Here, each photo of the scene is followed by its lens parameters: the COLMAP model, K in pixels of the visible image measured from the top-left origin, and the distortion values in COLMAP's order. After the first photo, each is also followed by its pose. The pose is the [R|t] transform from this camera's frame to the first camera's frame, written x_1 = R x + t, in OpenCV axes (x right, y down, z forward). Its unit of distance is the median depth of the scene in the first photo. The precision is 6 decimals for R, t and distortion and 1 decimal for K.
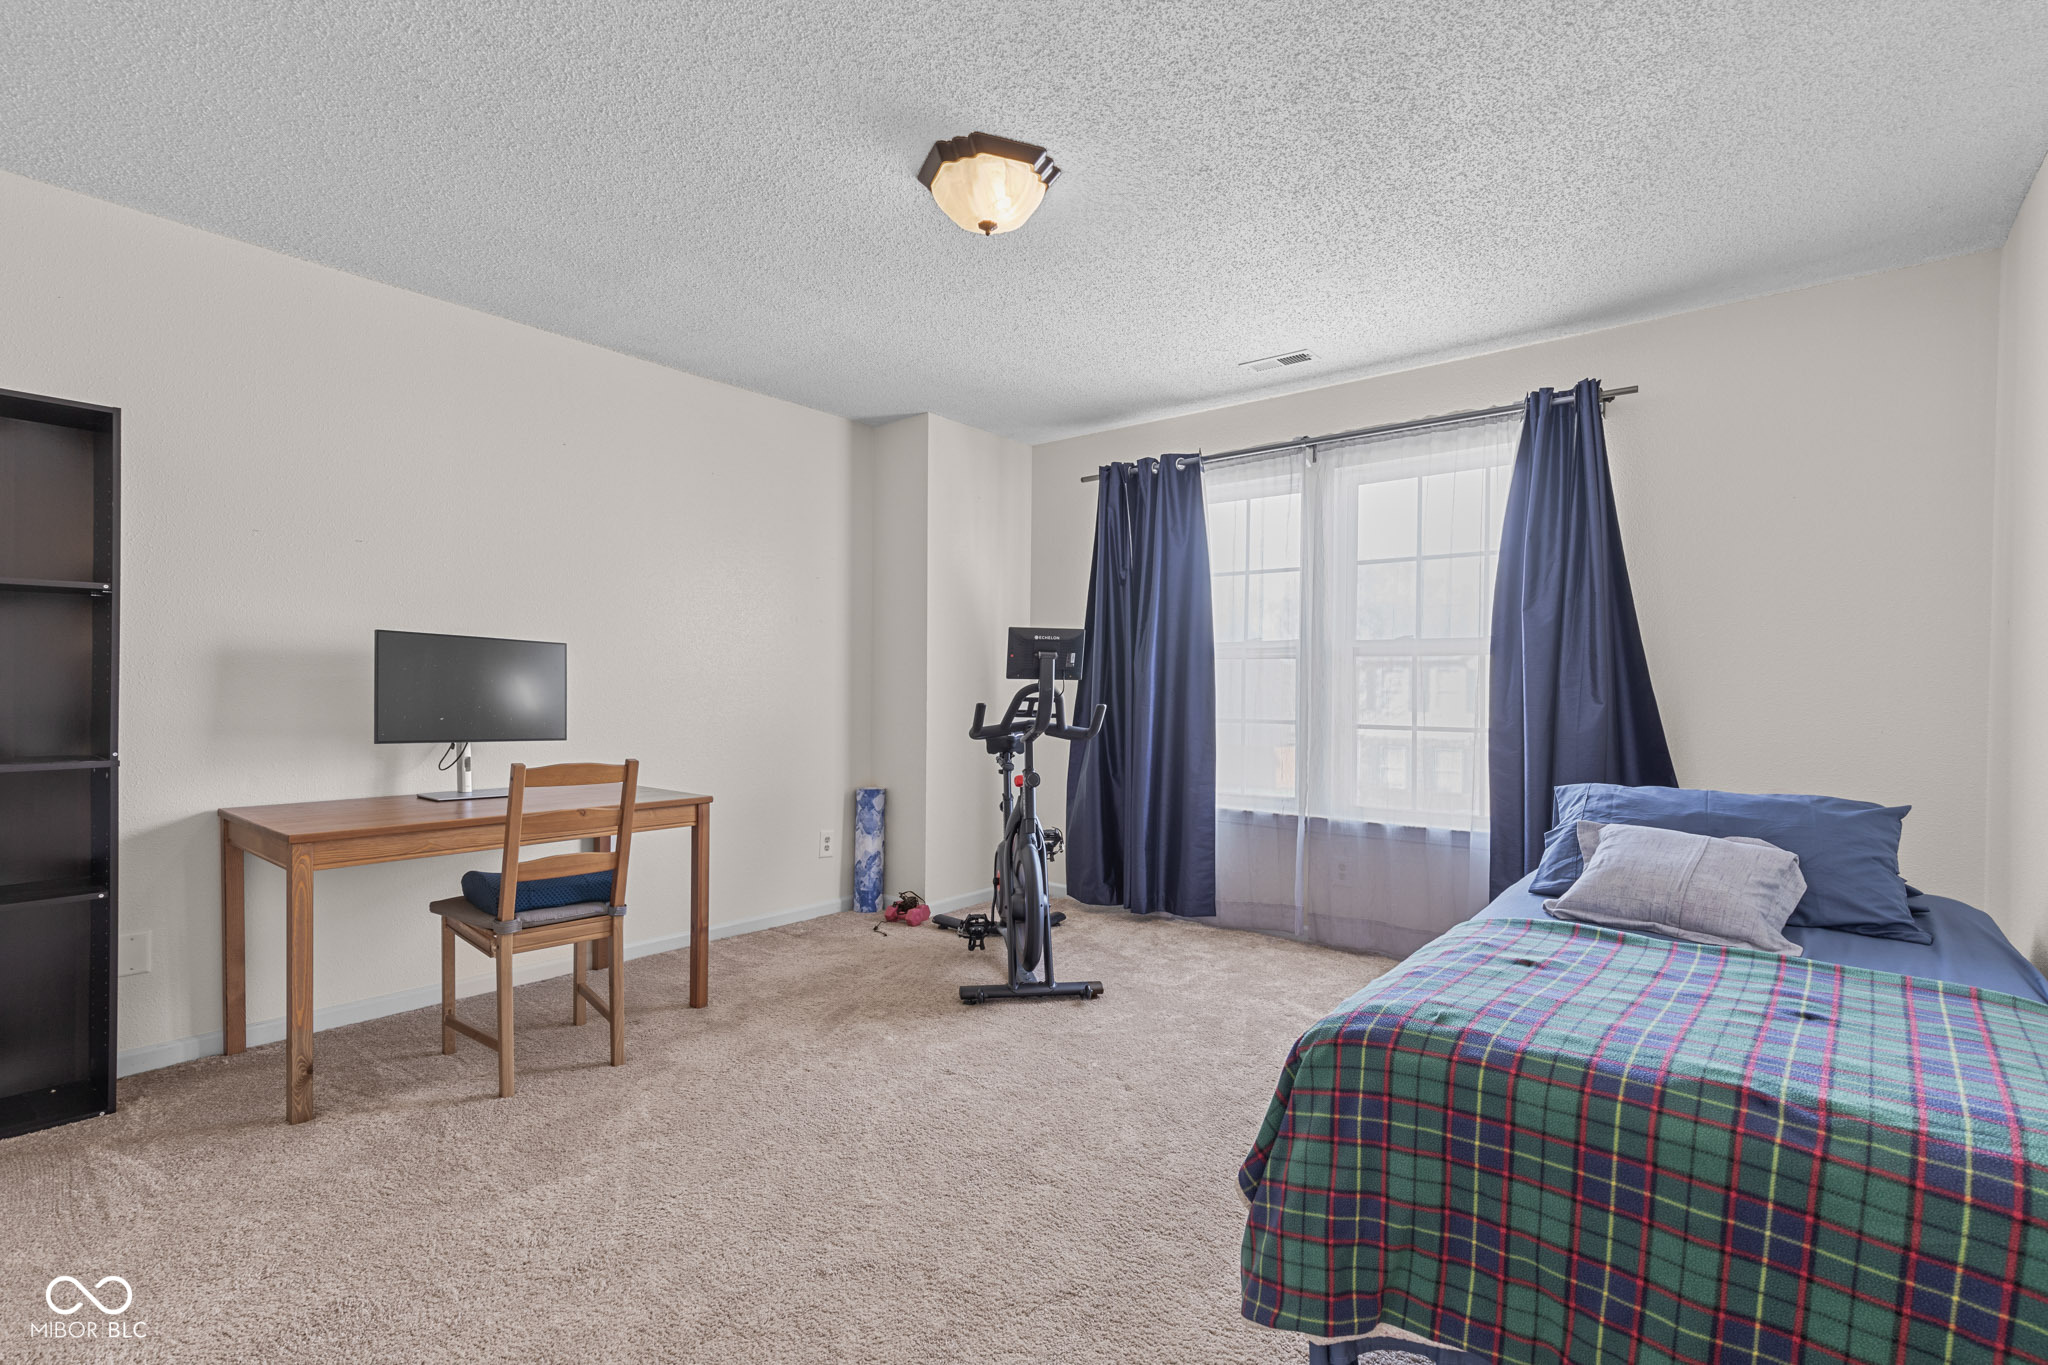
lens RADIAL K [[931.6, 0, 1031.6], [0, 931.6, 682.2], [0, 0, 1]] dist [0.000686, 0.000217]
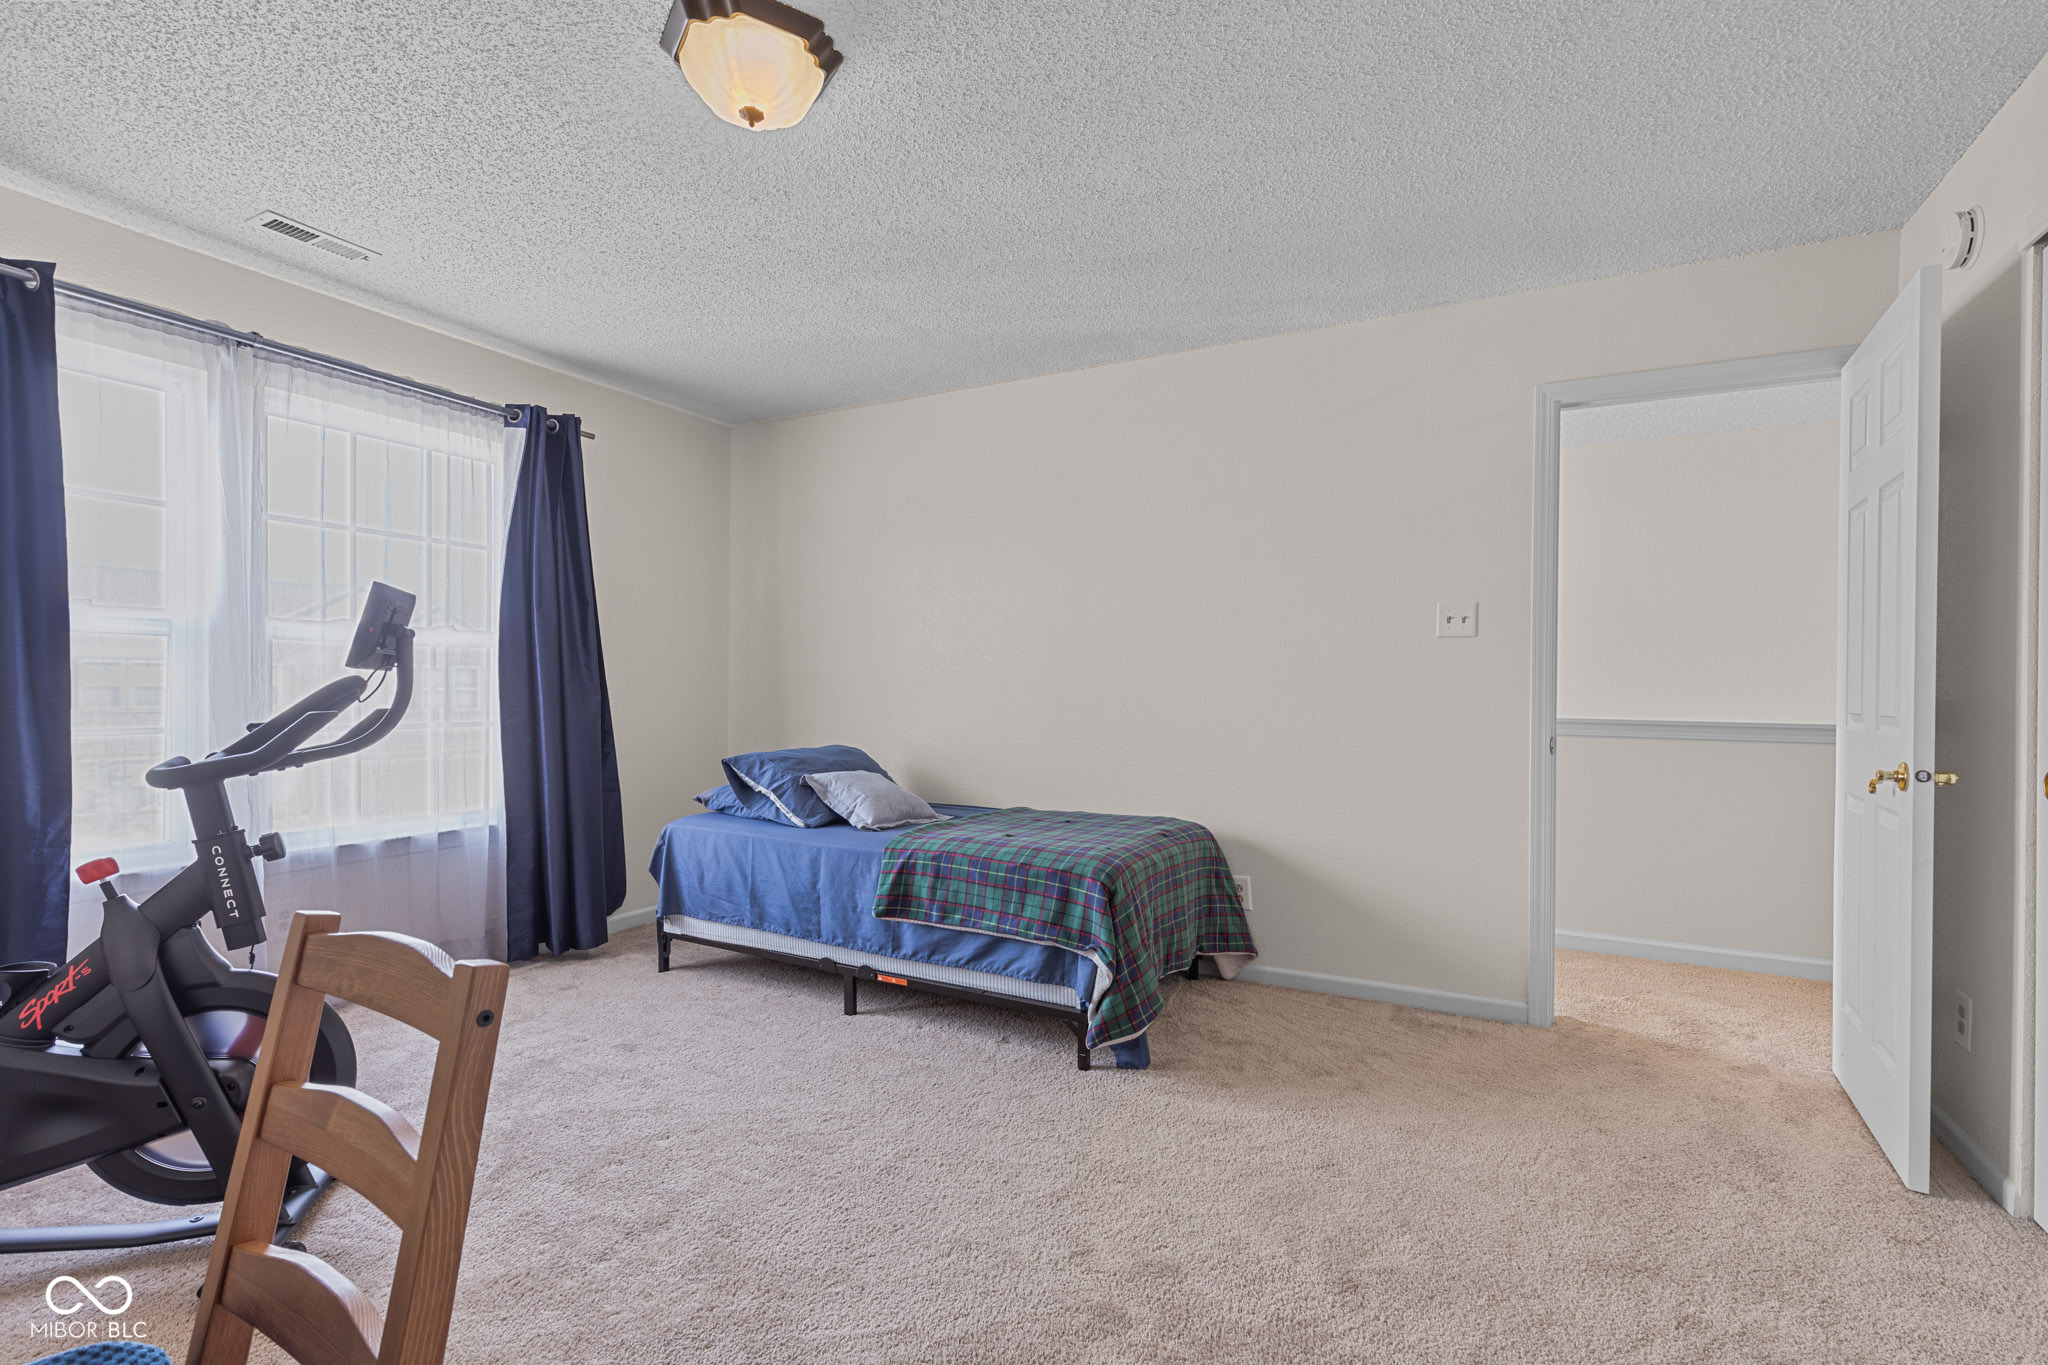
lens RADIAL K [[931.6, 0, 1031.6], [0, 931.6, 682.2], [0, 0, 1]] dist [0.000686, 0.000217]
pose [[-0.210200, -0.002998, 0.977654, -0.583462], [-0.016879, 0.999857, -0.000563, -0.002030], [-0.977513, -0.016620, -0.210221, 0.607872]]
